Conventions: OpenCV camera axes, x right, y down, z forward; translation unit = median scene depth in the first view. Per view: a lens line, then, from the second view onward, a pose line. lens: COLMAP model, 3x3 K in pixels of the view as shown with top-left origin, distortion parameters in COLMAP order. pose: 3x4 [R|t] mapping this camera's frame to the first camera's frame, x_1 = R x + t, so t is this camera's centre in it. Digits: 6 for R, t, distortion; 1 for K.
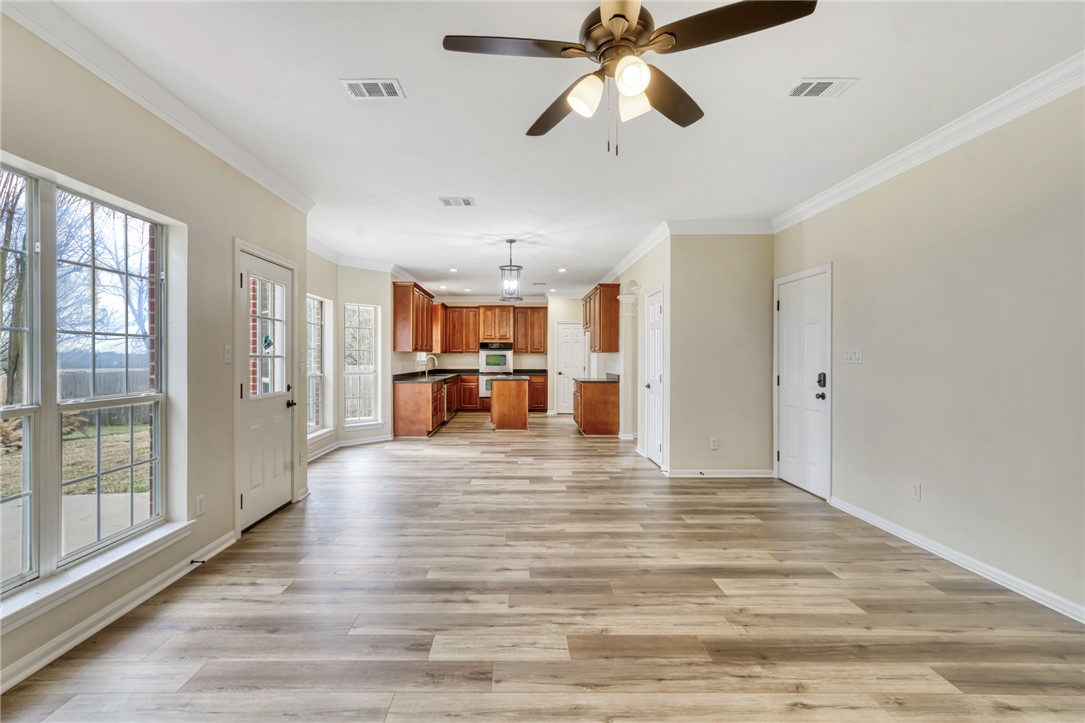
lens RADIAL K [[489.9, 0, 542.5], [0, 489.9, 361.5], [0, 0, 1]] dist [-0.000194, 0.000023]
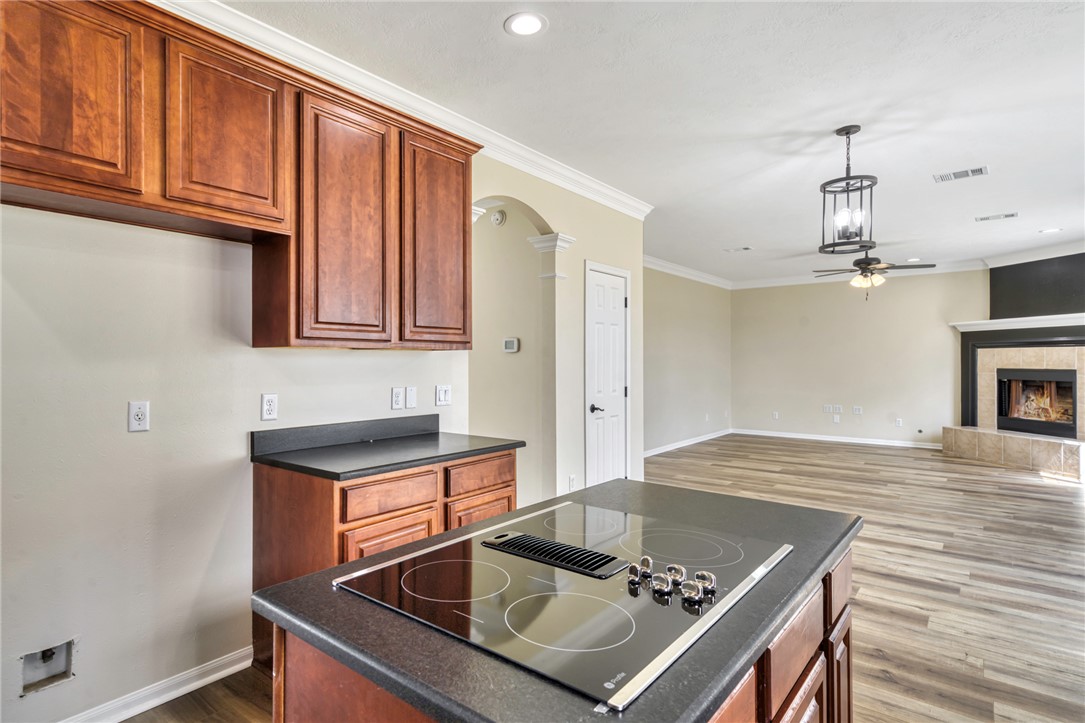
lens RADIAL K [[574.8, 0, 463.4], [0, 574.8, 358.8], [0, 0, 1]] dist [0.000997, 0.000346]
pose [[-0.700343, -0.001572, 0.713805, -0.309104], [0.003473, 0.999978, 0.005611, -0.030107], [-0.713798, 0.006409, -0.700322, 2.514047]]
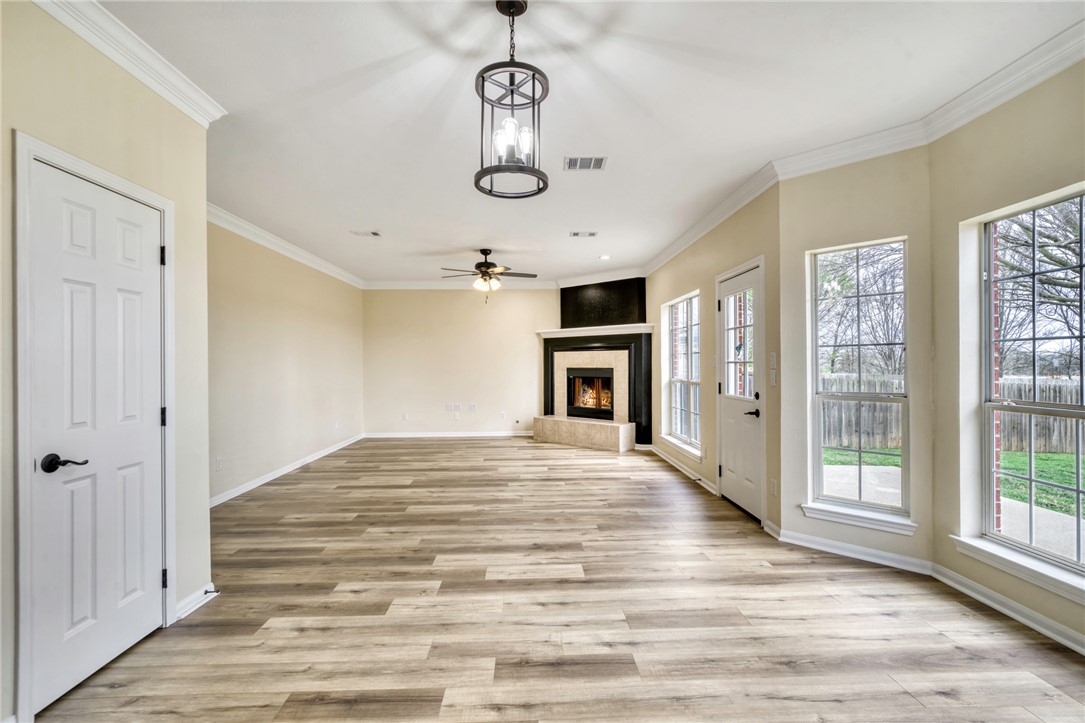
lens RADIAL K [[489.9, 0, 542.5], [0, 489.9, 361.5], [0, 0, 1]] dist [-0.000194, 0.000023]
pose [[-0.999771, 0.002680, 0.021223, -0.134918], [0.002790, 0.999983, 0.005146, -0.018419], [-0.021208, 0.005204, -0.999762, 1.969721]]
